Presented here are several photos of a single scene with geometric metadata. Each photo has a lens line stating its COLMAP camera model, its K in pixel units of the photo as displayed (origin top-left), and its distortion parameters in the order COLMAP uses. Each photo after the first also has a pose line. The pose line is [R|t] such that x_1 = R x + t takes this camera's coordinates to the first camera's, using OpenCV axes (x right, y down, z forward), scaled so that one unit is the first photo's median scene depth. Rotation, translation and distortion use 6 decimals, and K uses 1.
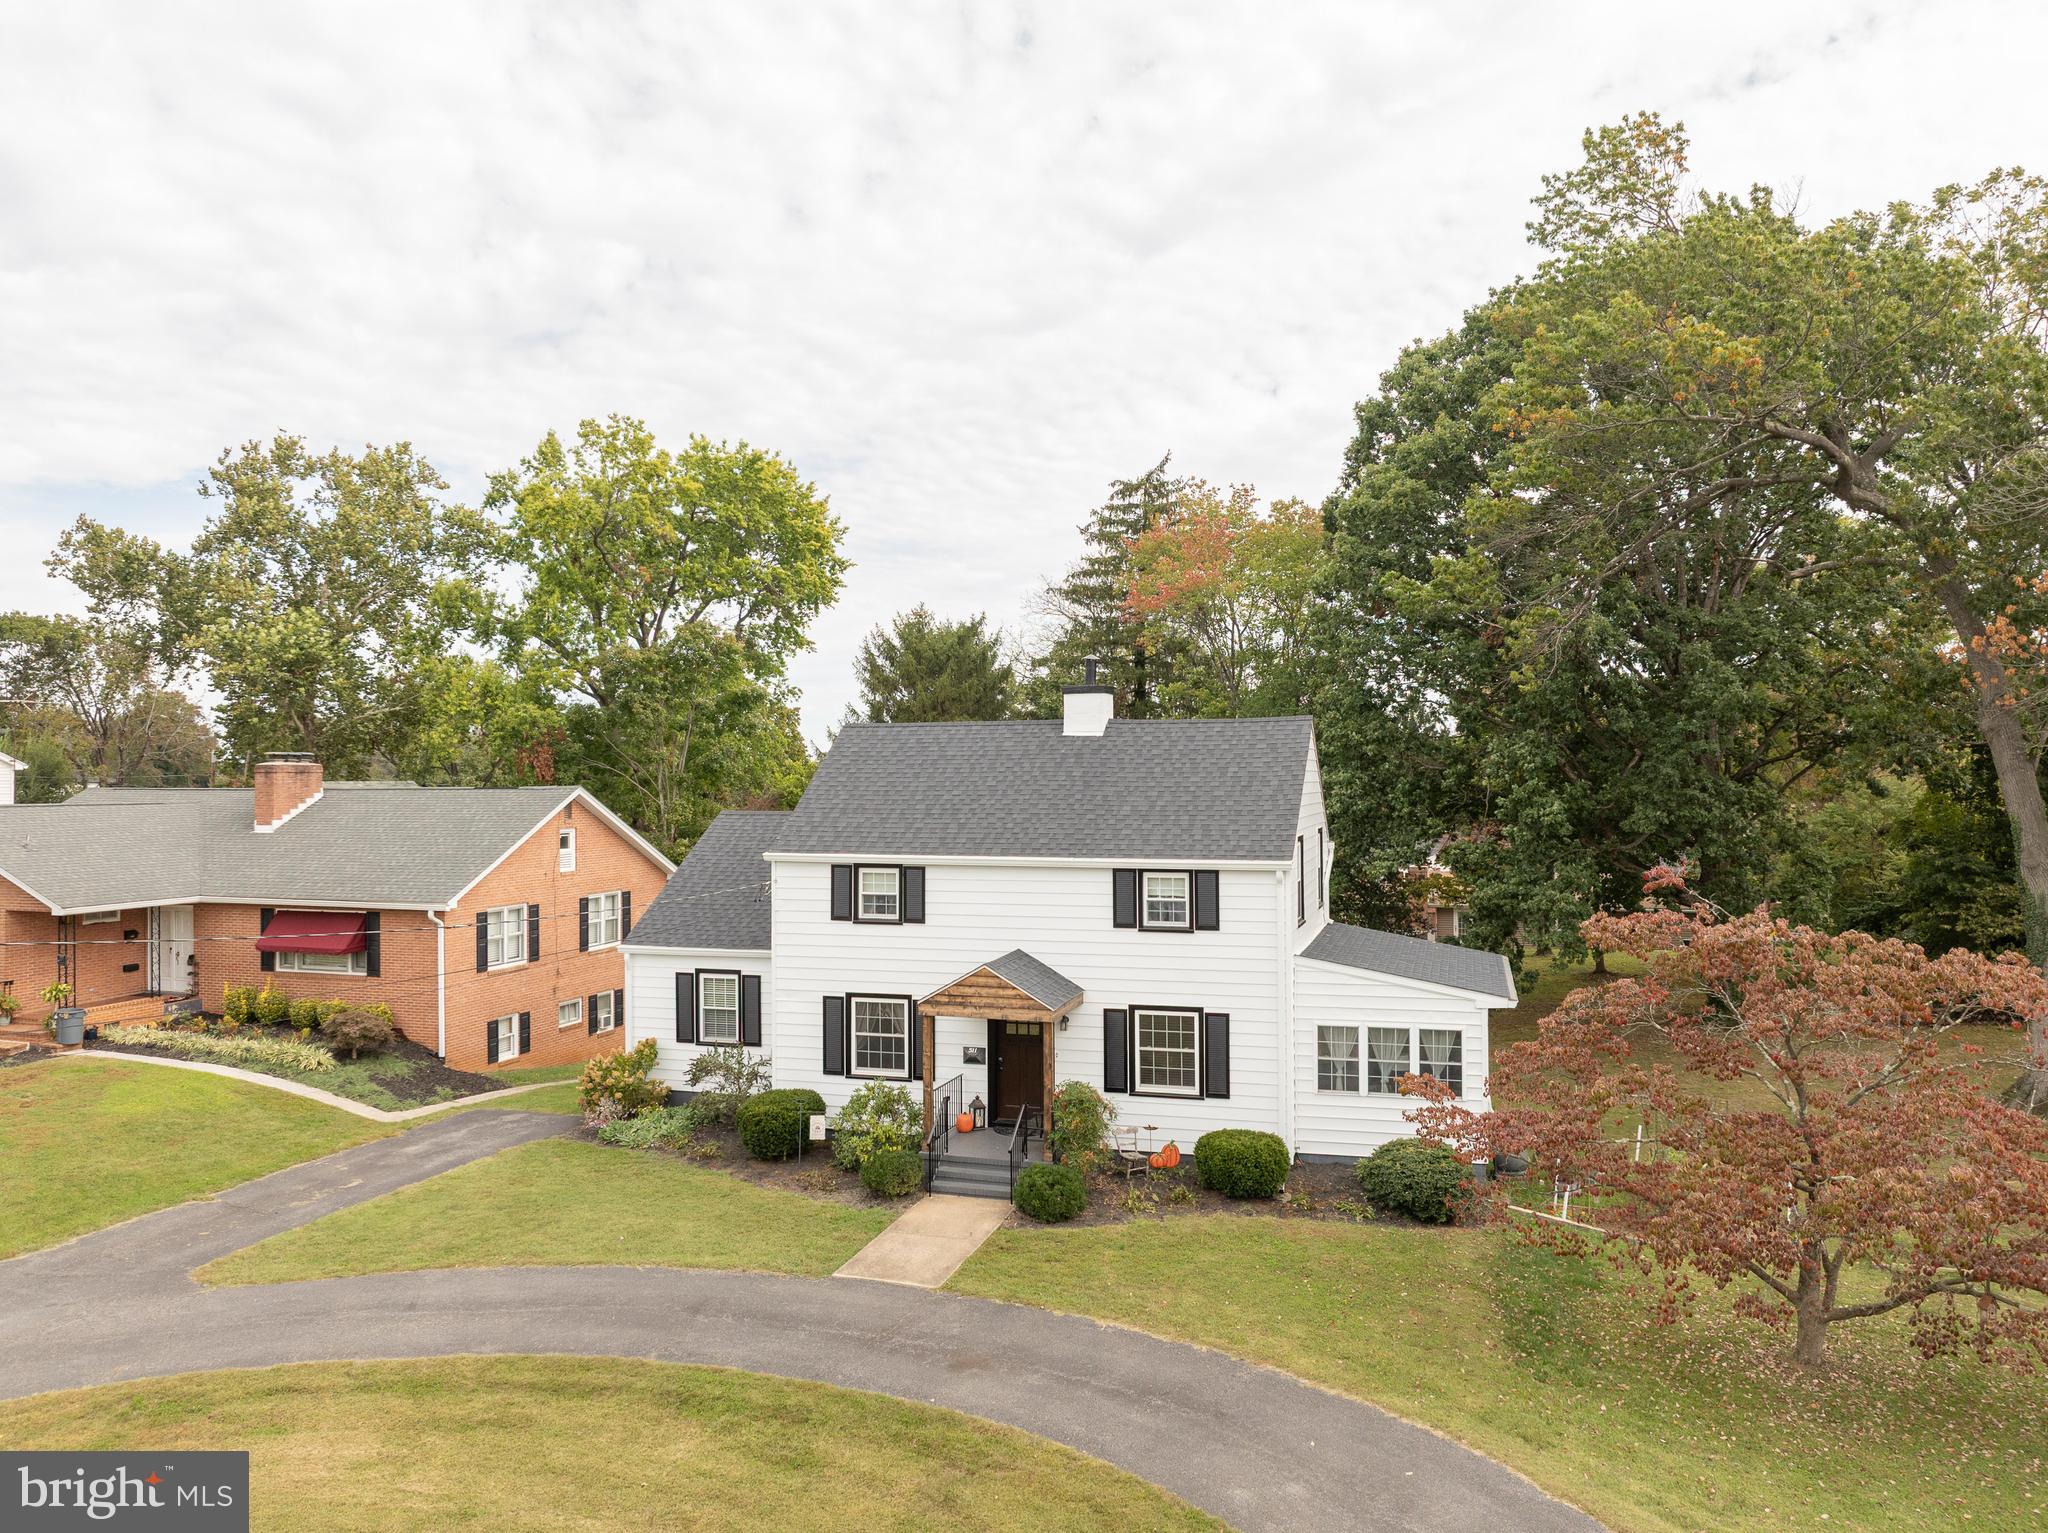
lens RADIAL K [[1447.2, 0, 1025.4], [0, 1447.2, 762.2], [0, 0, 1]] dist [-0.036314, -0.000957]
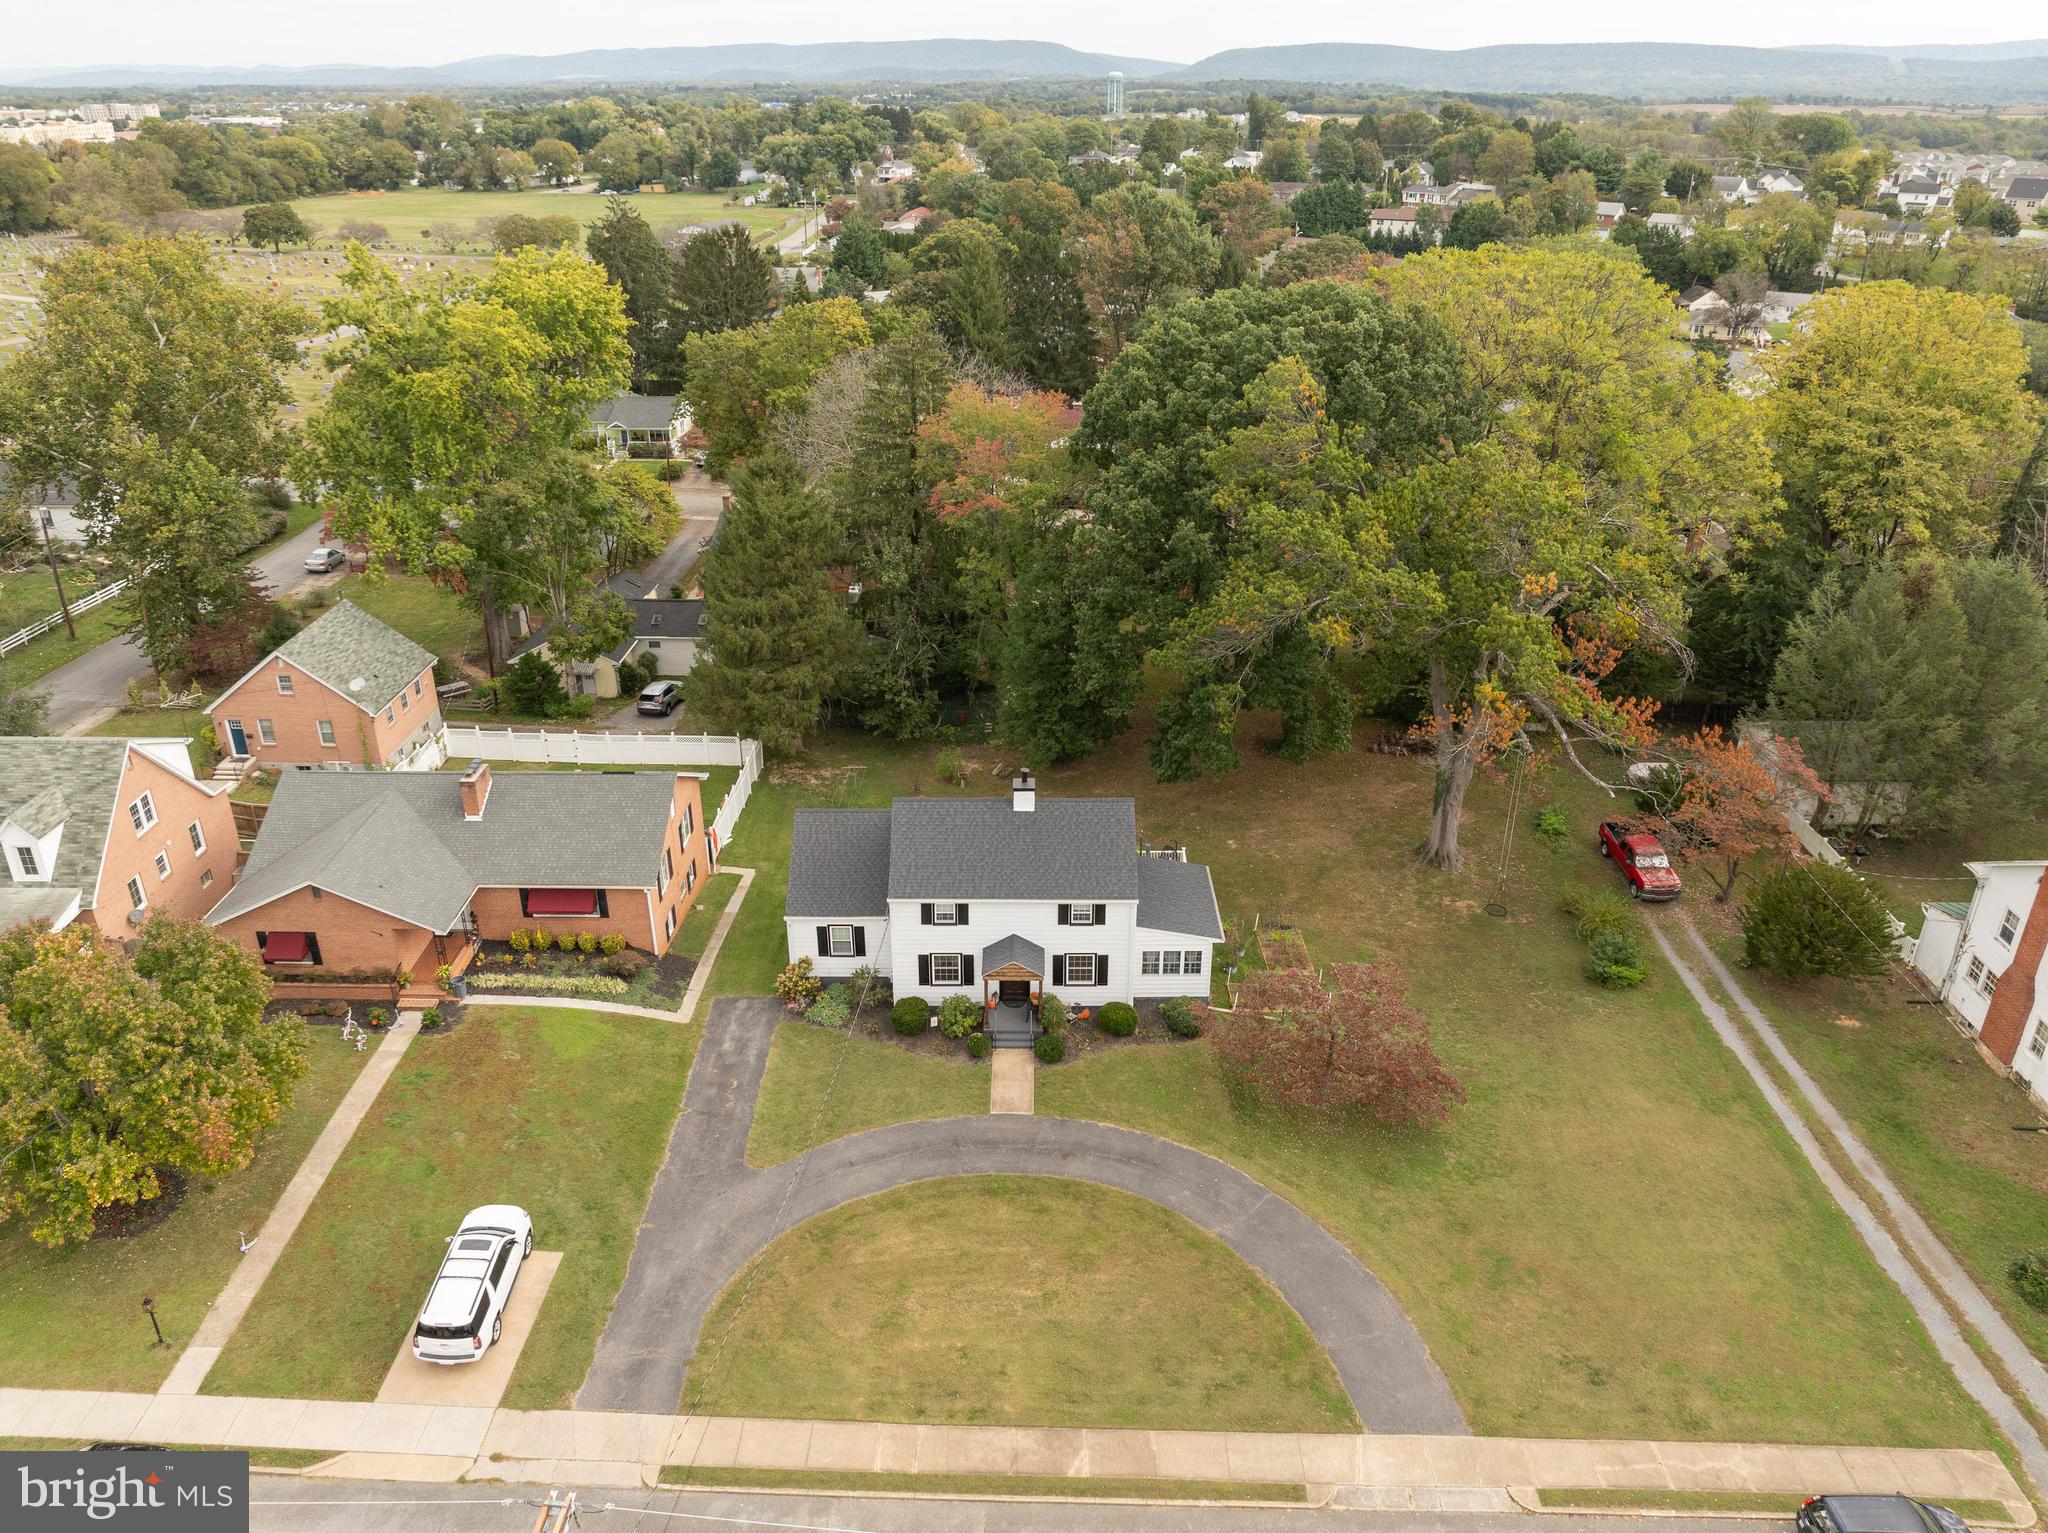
lens RADIAL K [[1447.2, 0, 1023.8], [0, 1447.2, 760.2], [0, 0, 1]] dist [-0.036314, -0.000957]
pose [[0.956608, -0.121673, 0.264756, -0.566427], [-0.007421, 0.898172, 0.439581, -1.128008], [-0.291282, -0.422471, 0.858297, -0.826228]]
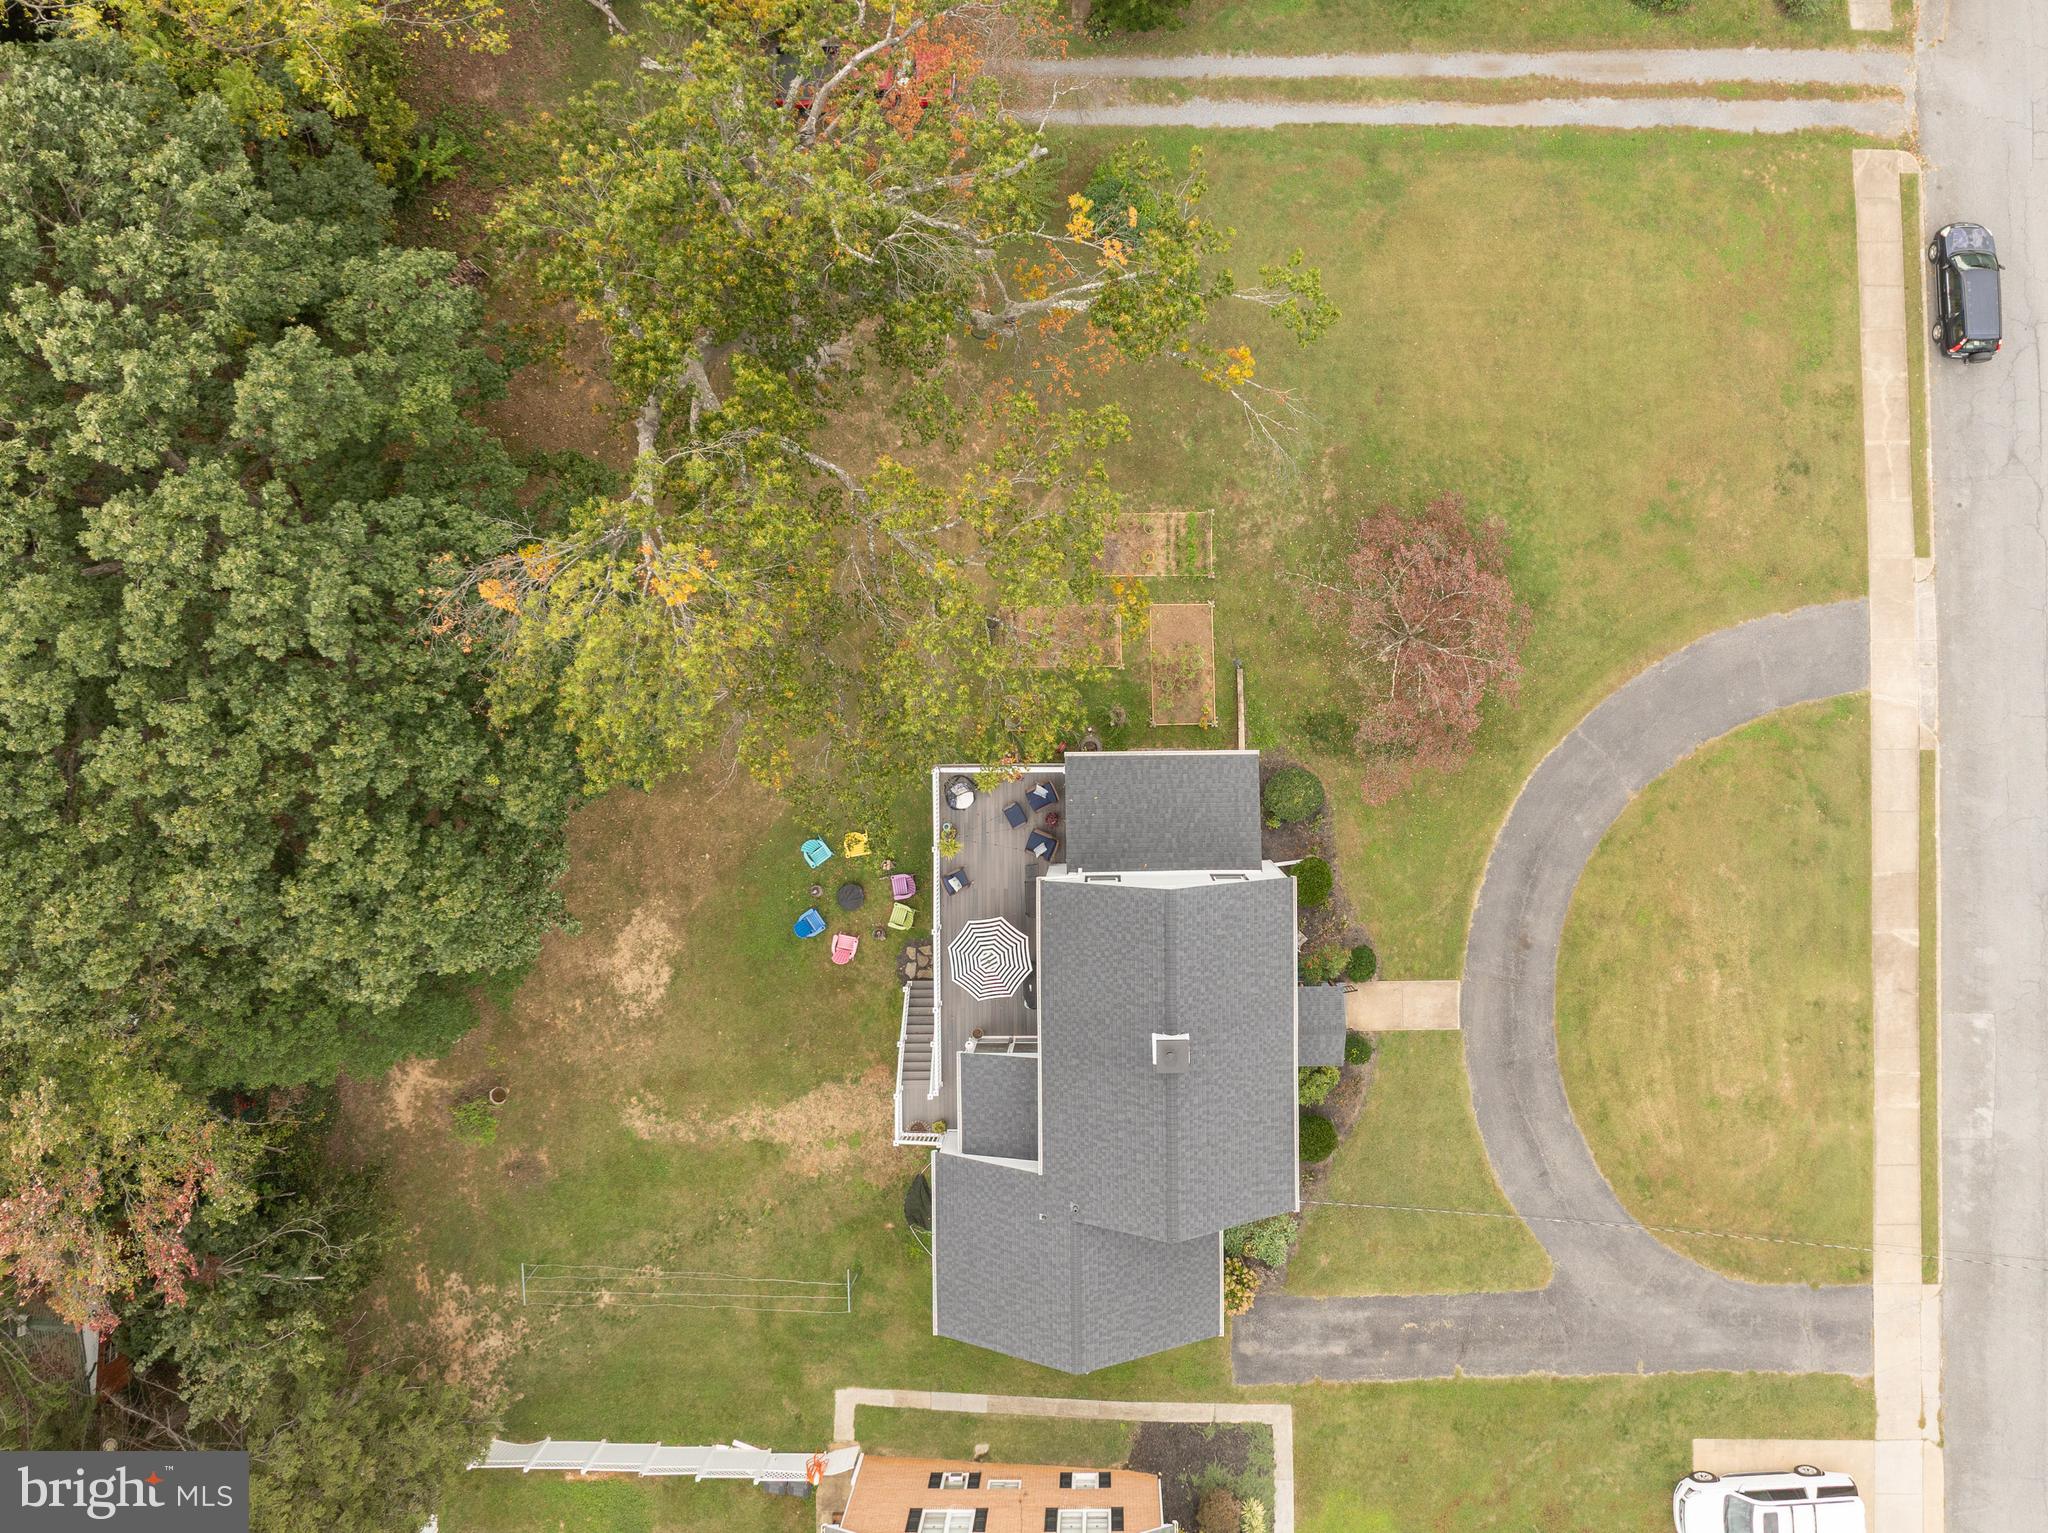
lens RADIAL K [[1447.2, 0, 1034.1], [0, 1447.2, 761.9], [0, 0, 1]] dist [-0.036314, -0.000957]
pose [[-0.301884, -0.953343, -0.001518, 0.398801], [-0.016010, 0.003477, 0.999866, -1.601920], [-0.953210, 0.301868, -0.016313, 1.269804]]
